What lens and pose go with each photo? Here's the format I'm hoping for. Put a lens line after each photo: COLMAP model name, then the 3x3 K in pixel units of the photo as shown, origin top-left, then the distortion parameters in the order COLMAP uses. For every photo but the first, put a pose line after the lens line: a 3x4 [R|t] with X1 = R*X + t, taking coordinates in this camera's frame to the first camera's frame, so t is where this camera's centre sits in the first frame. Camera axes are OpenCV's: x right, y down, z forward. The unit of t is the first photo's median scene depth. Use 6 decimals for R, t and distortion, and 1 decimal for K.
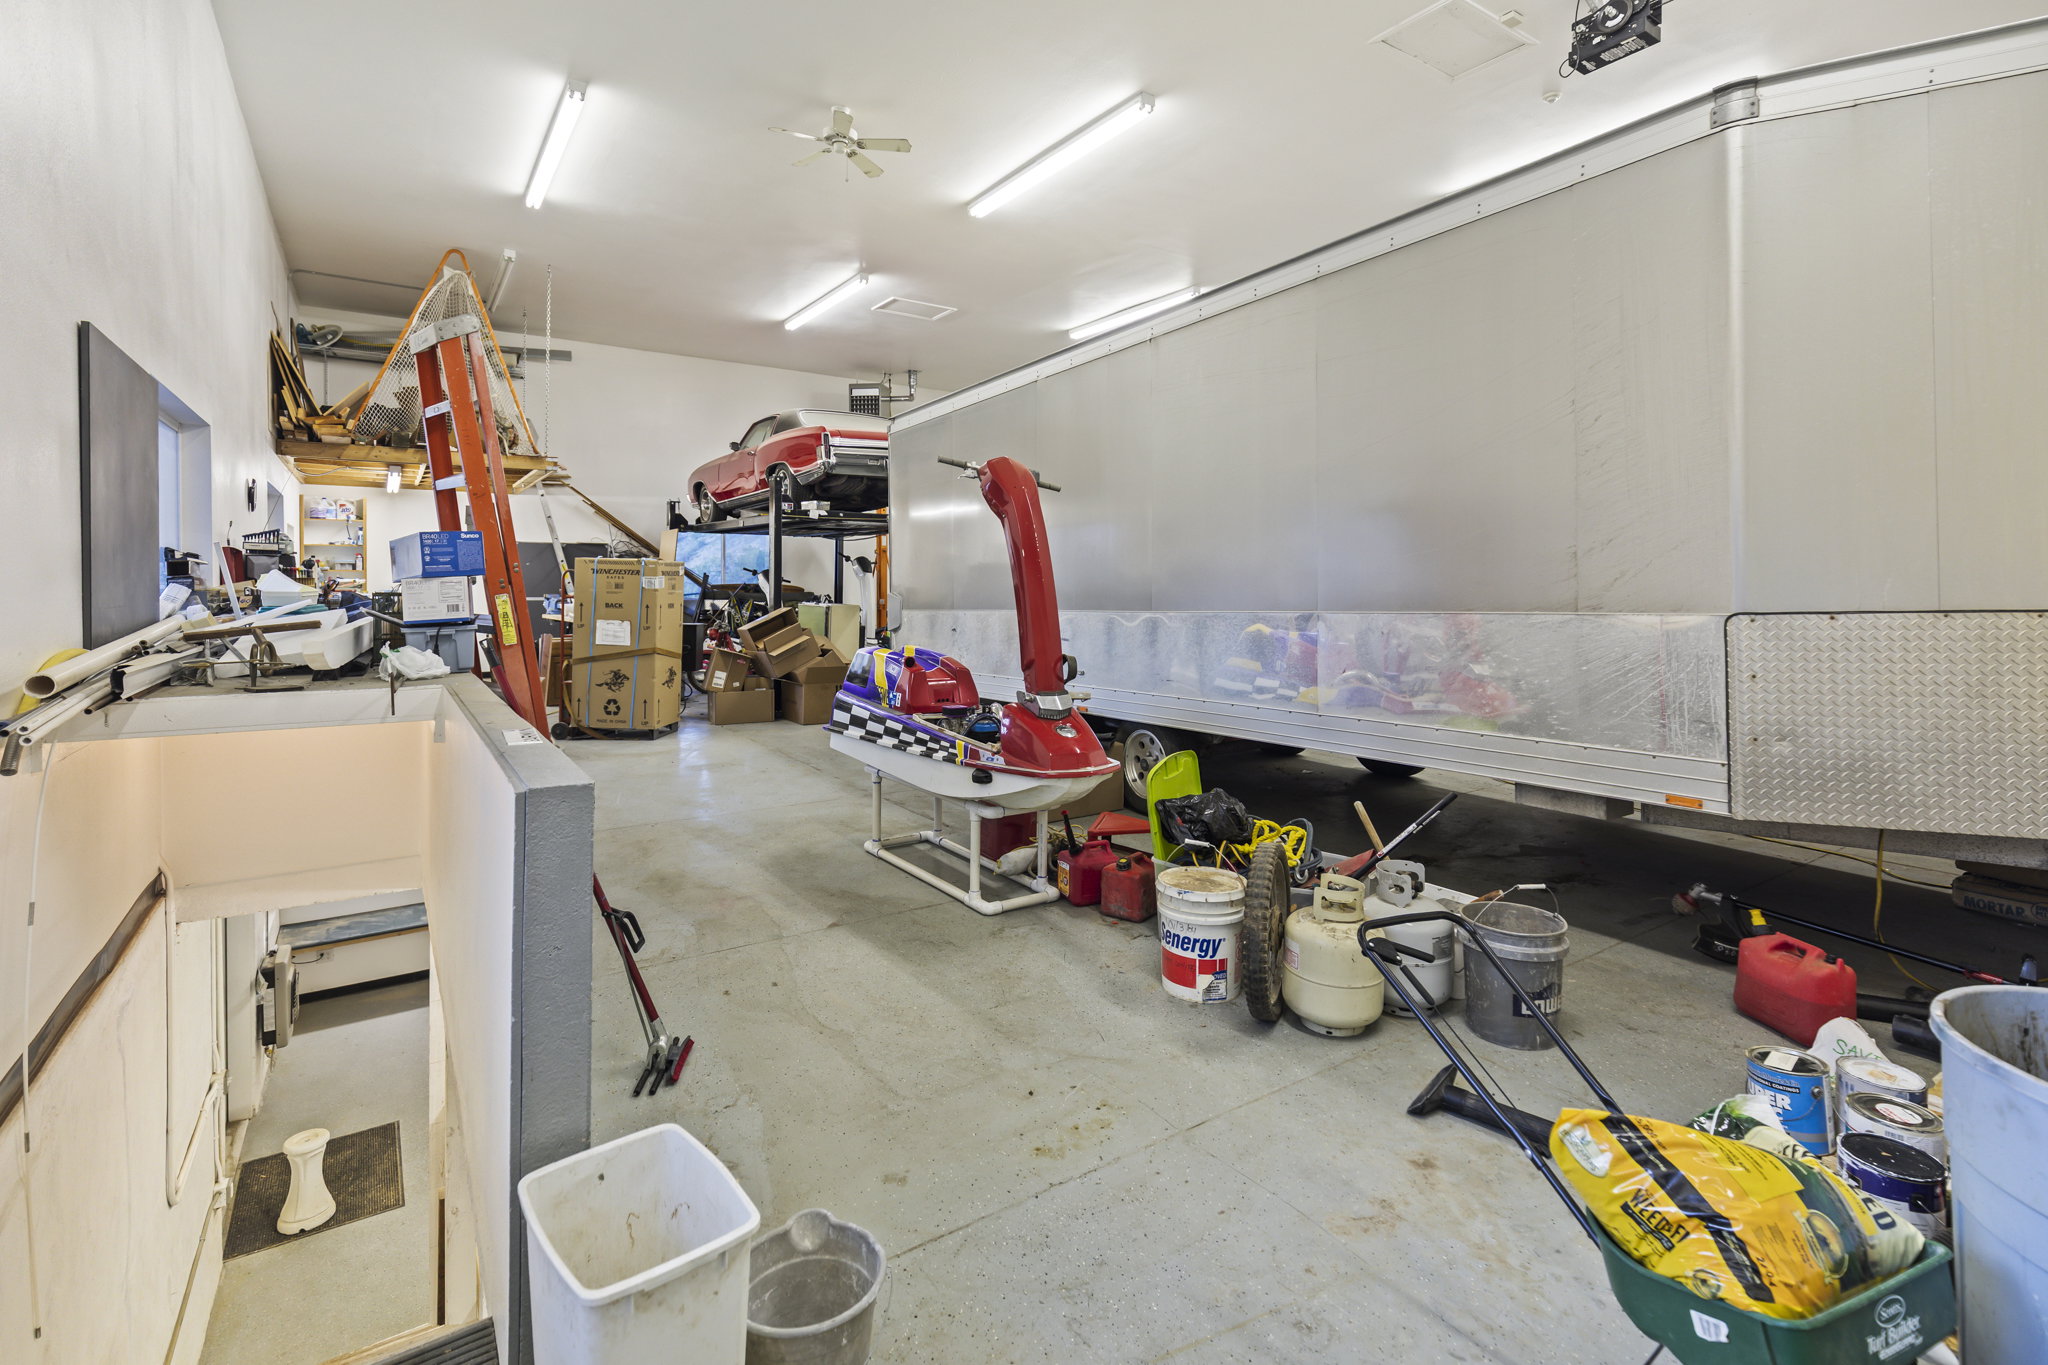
lens RADIAL K [[941.4, 0, 1029.3], [0, 941.4, 616.8], [0, 0, 1]] dist [0.010961, 0.000149]
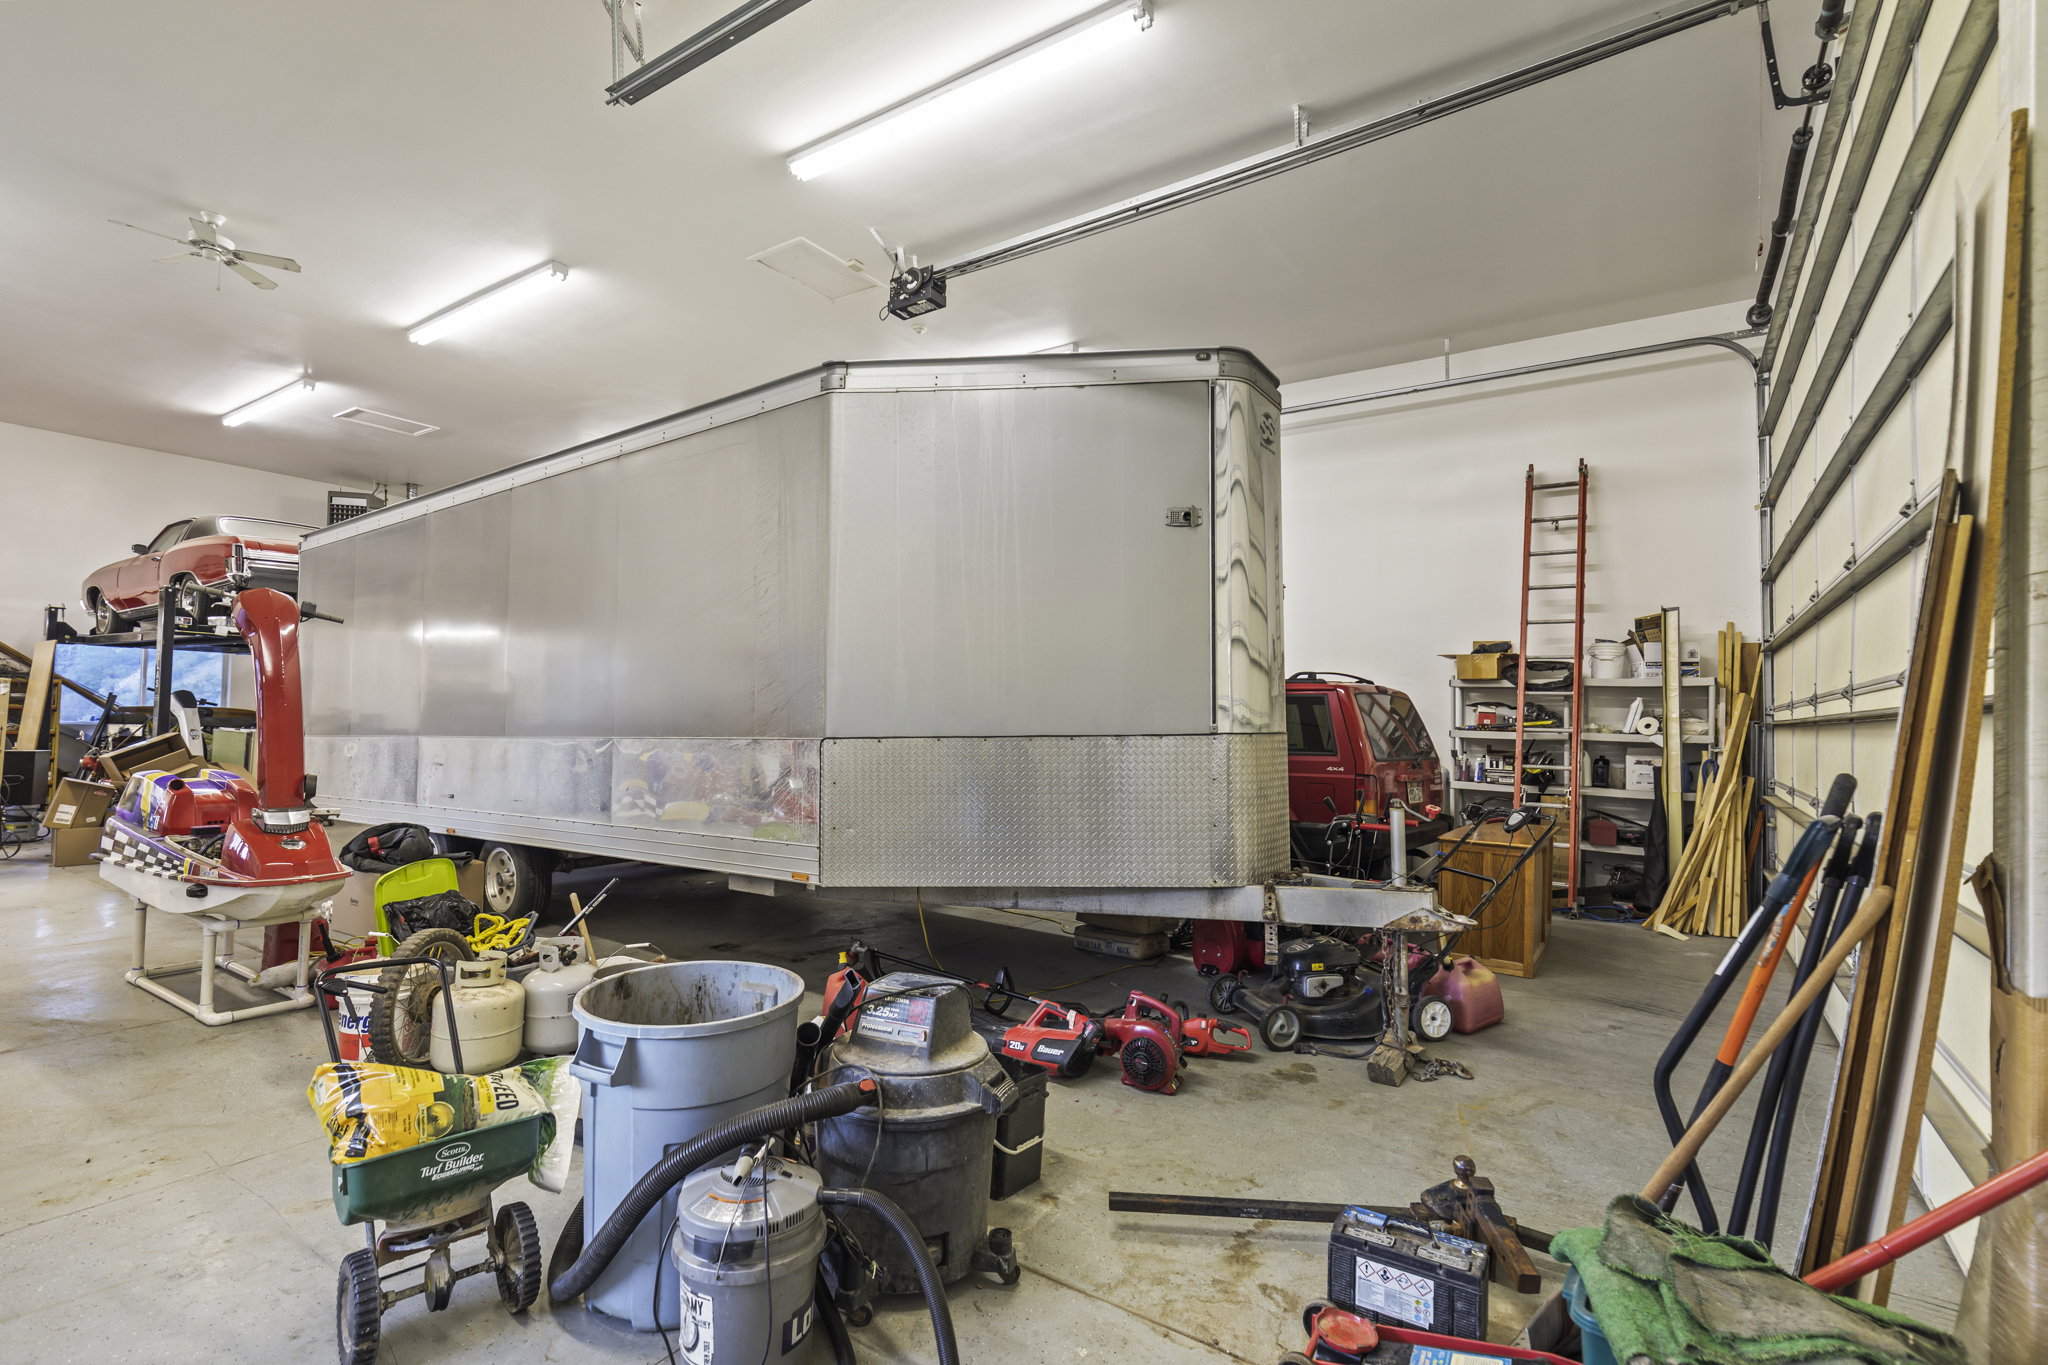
lens RADIAL K [[936.8, 0, 1033.8], [0, 936.8, 708.2], [0, 0, 1]] dist [0.002666, 0.001307]
pose [[0.932521, 0.018491, 0.360643, 0.261767], [-0.002579, 0.999004, -0.044554, 0.006609], [-0.361107, 0.040617, 0.931639, -0.191094]]
